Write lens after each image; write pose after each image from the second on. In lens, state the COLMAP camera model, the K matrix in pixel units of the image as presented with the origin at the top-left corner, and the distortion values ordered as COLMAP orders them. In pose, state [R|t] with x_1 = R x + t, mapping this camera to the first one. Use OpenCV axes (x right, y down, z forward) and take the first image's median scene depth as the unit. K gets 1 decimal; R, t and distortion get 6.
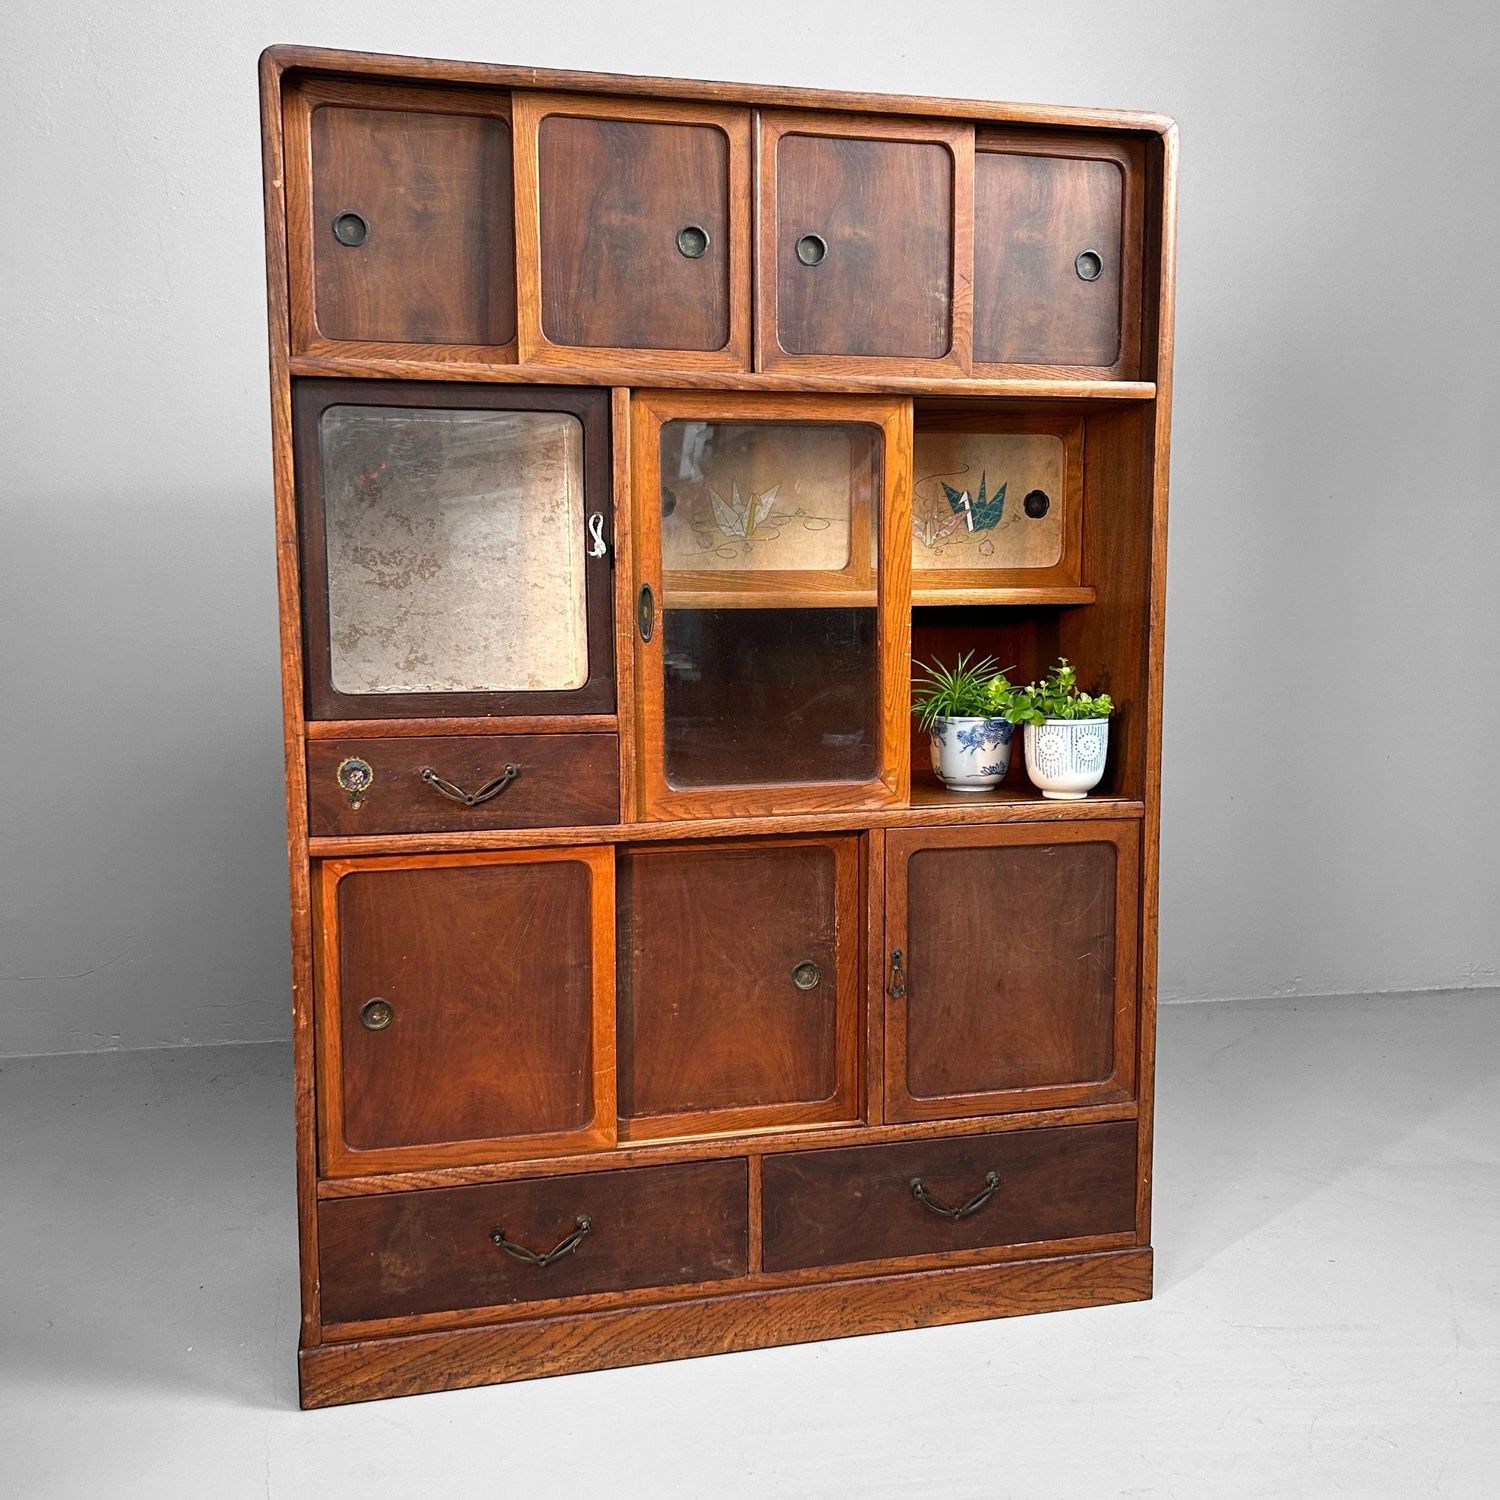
lens RADIAL K [[1484.6, 0, 748.5], [0, 1484.6, 753.1], [0, 0, 1]] dist [0.029688, 0.000000]
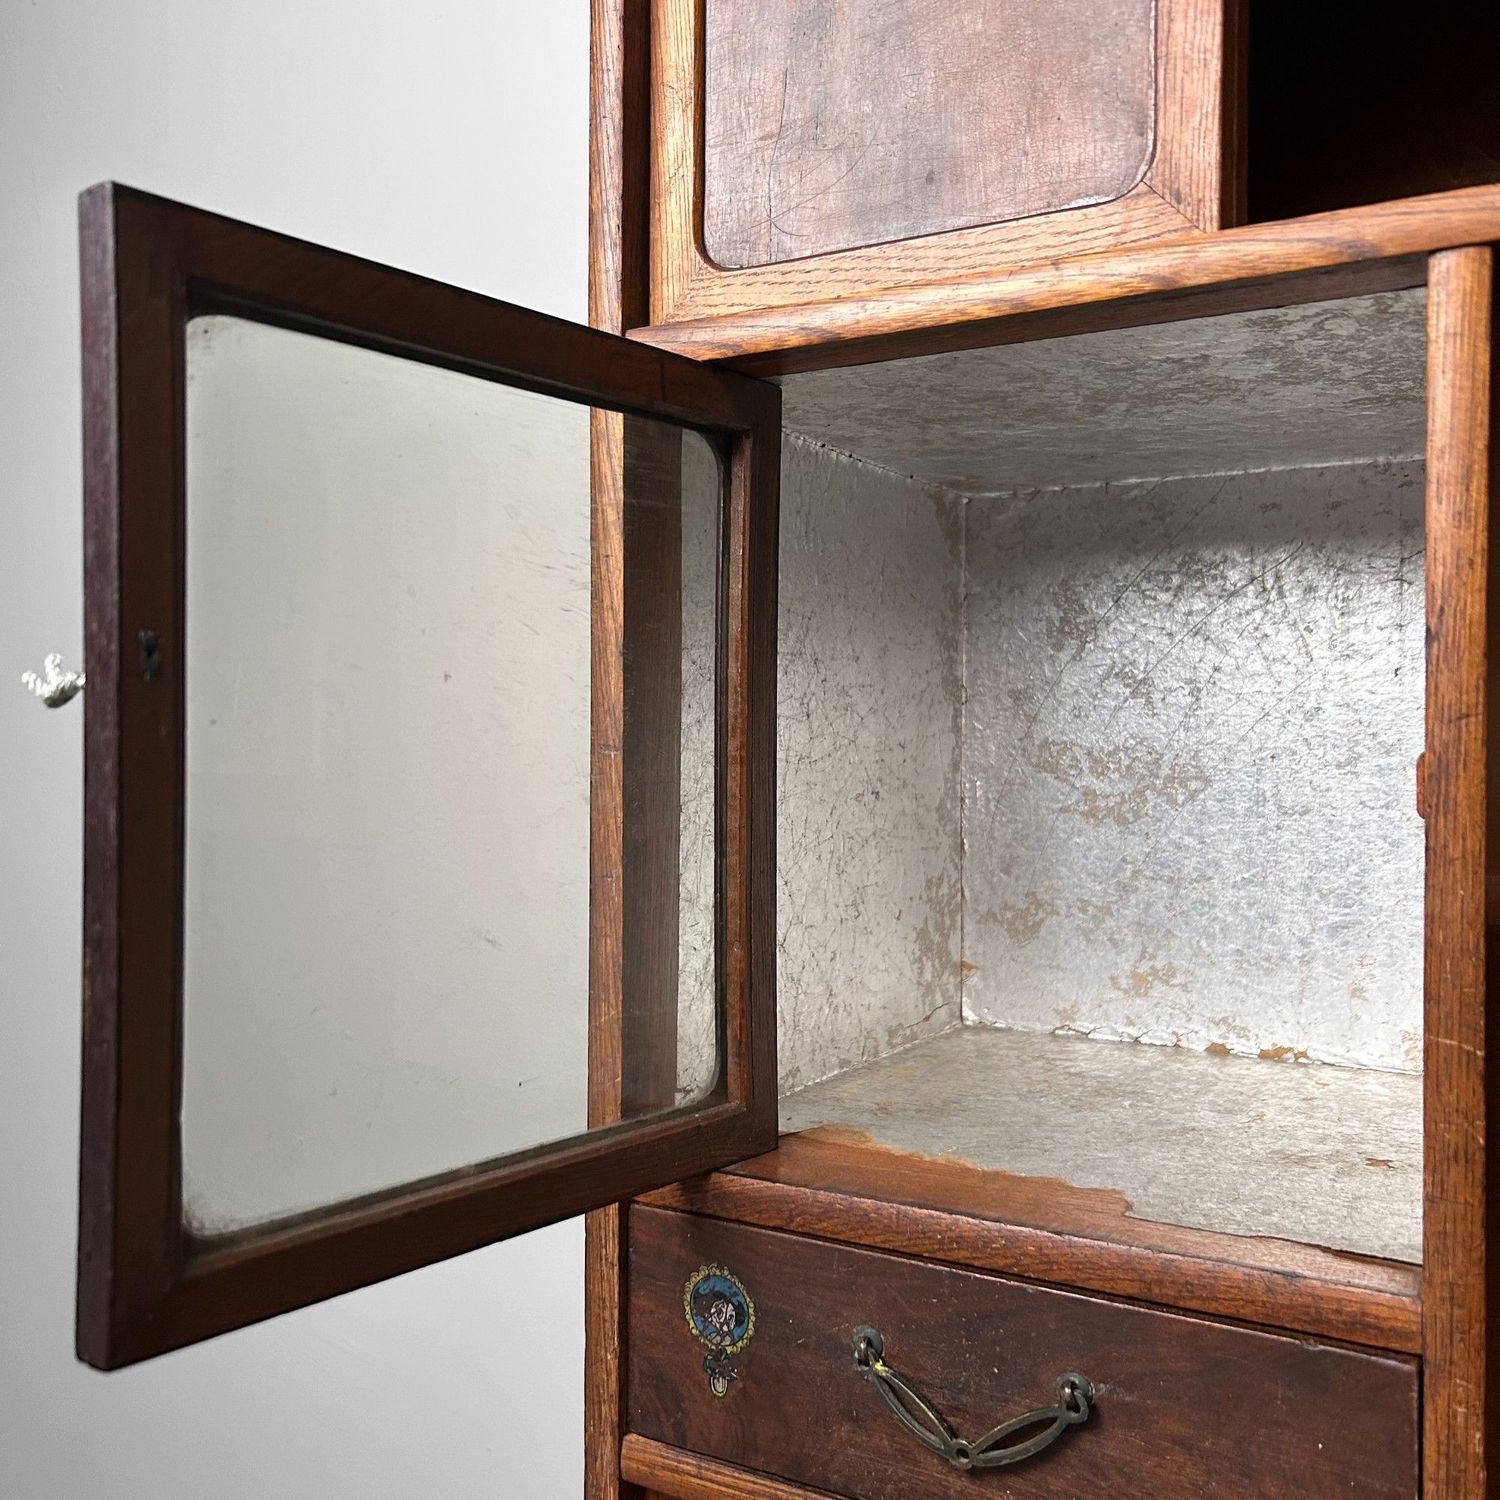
lens RADIAL K [[1524.0, 0, 774.3], [0, 1524.0, 754.5], [0, 0, 1]] dist [0.026702, 0.000000]
pose [[0.710559, 0.011823, -0.703538, 0.037901], [-0.084804, 0.994009, -0.068947, -0.101544], [0.698508, 0.108654, 0.707305, 0.644916]]
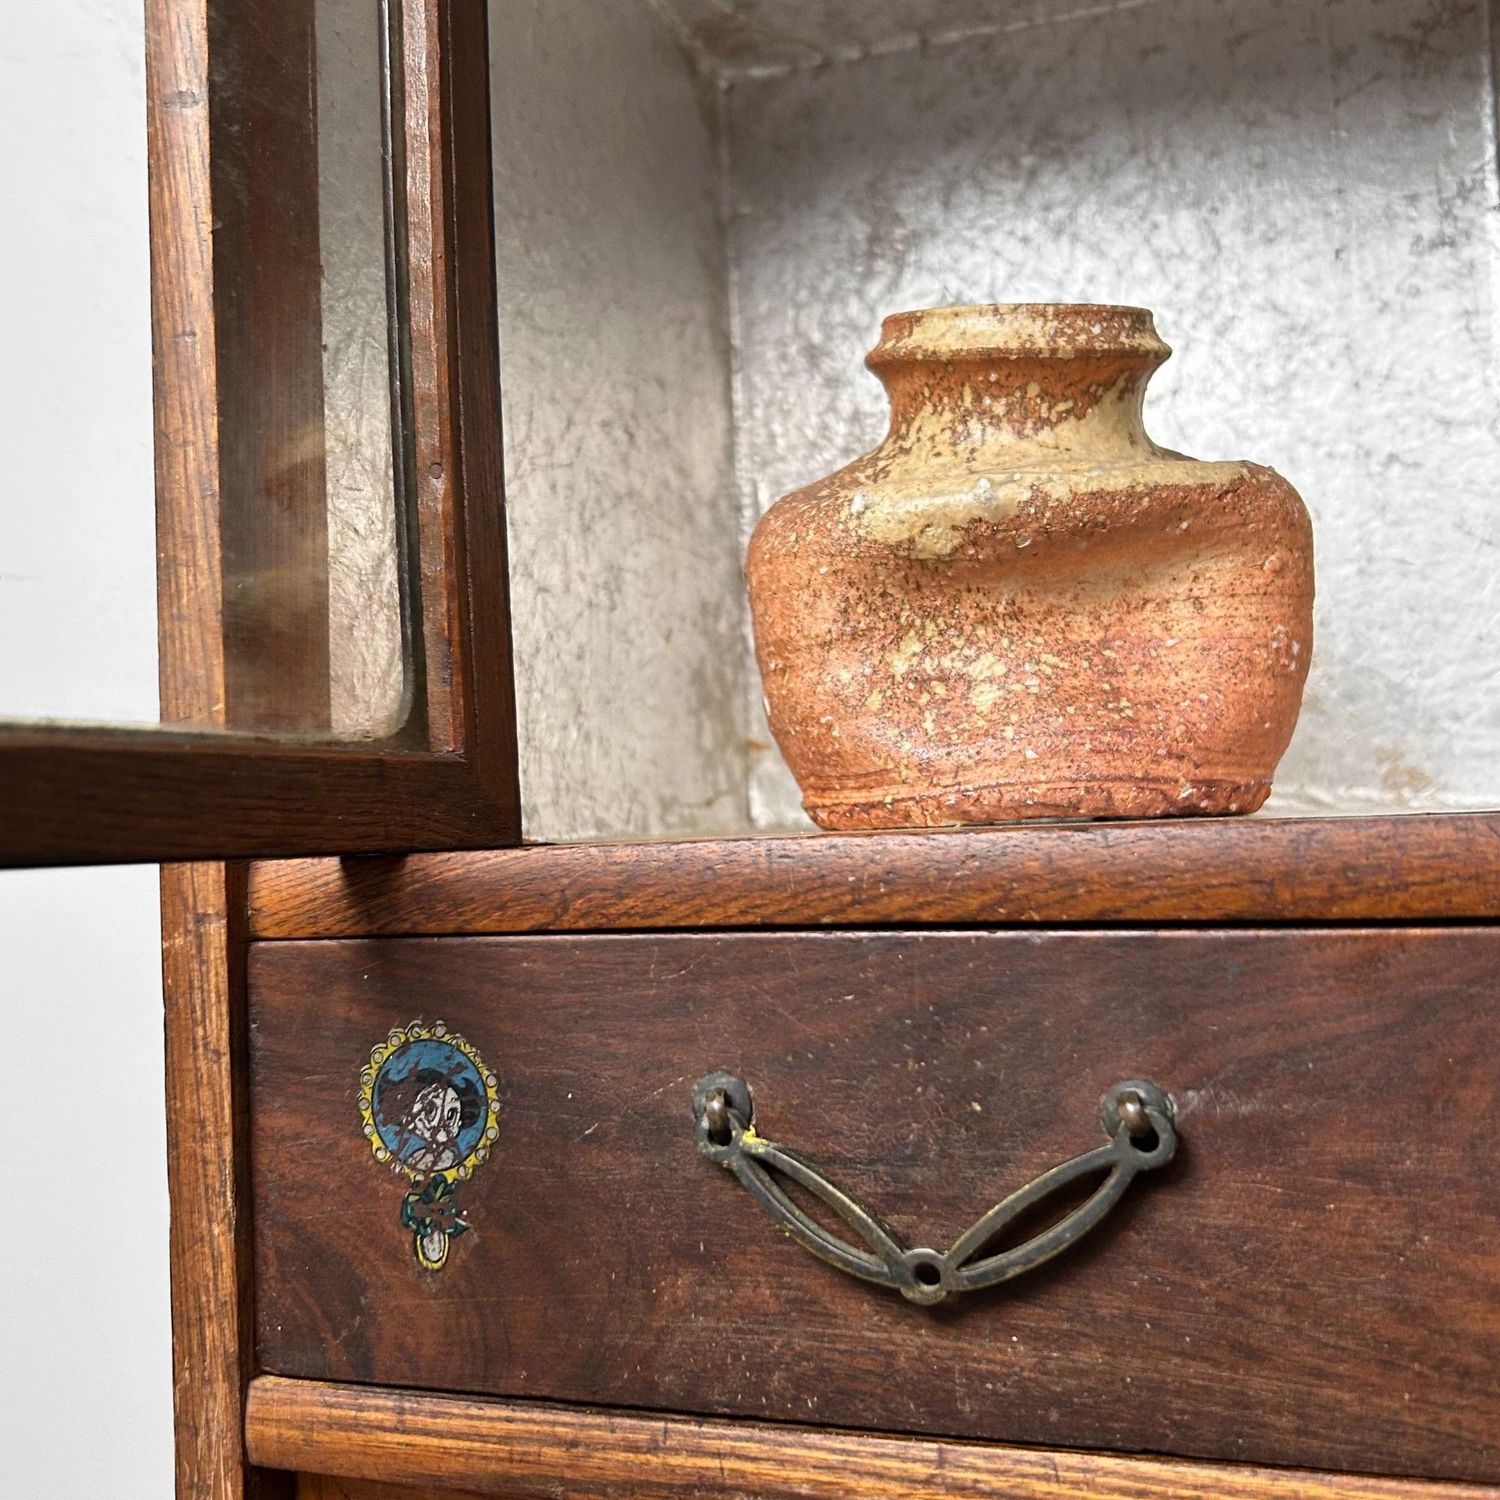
lens RADIAL K [[1615.0, 0, 776.1], [0, 1615.0, 748.8], [0, 0, 1]] dist [0.023205, 0.000000]
pose [[0.840080, -0.053151, -0.539853, -0.084122], [-0.022118, 0.991004, -0.131988, -0.006329], [0.542012, 0.122821, 0.831347, 0.763402]]
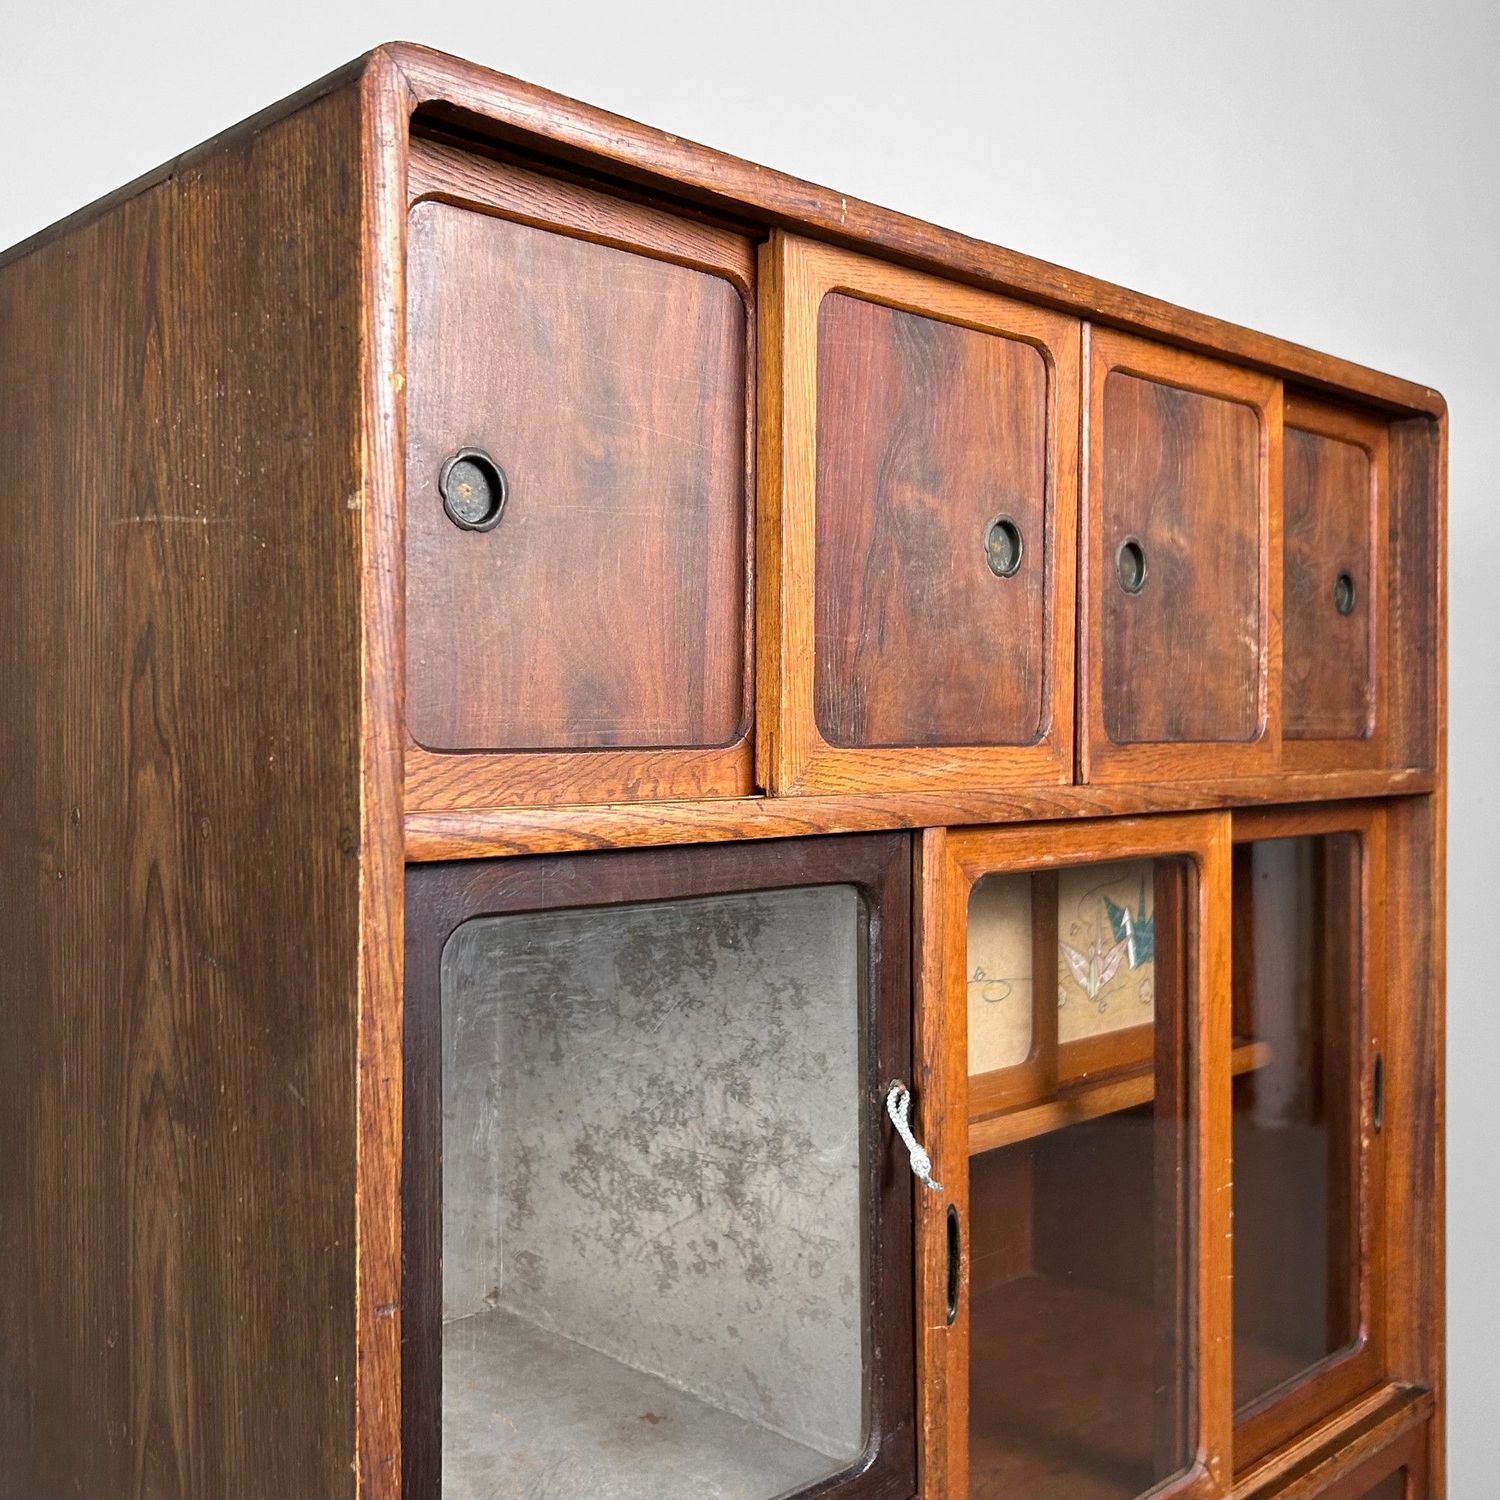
lens RADIAL K [[1615.0, 0, 699.3], [0, 1615.0, 714.7], [0, 0, 1]] dist [0.023205, 0.000000]
pose [[0.870869, 0.008350, 0.491444, -0.397304], [0.047910, 0.993652, -0.101783, -0.219247], [-0.489175, 0.112184, 0.864941, 0.534464]]
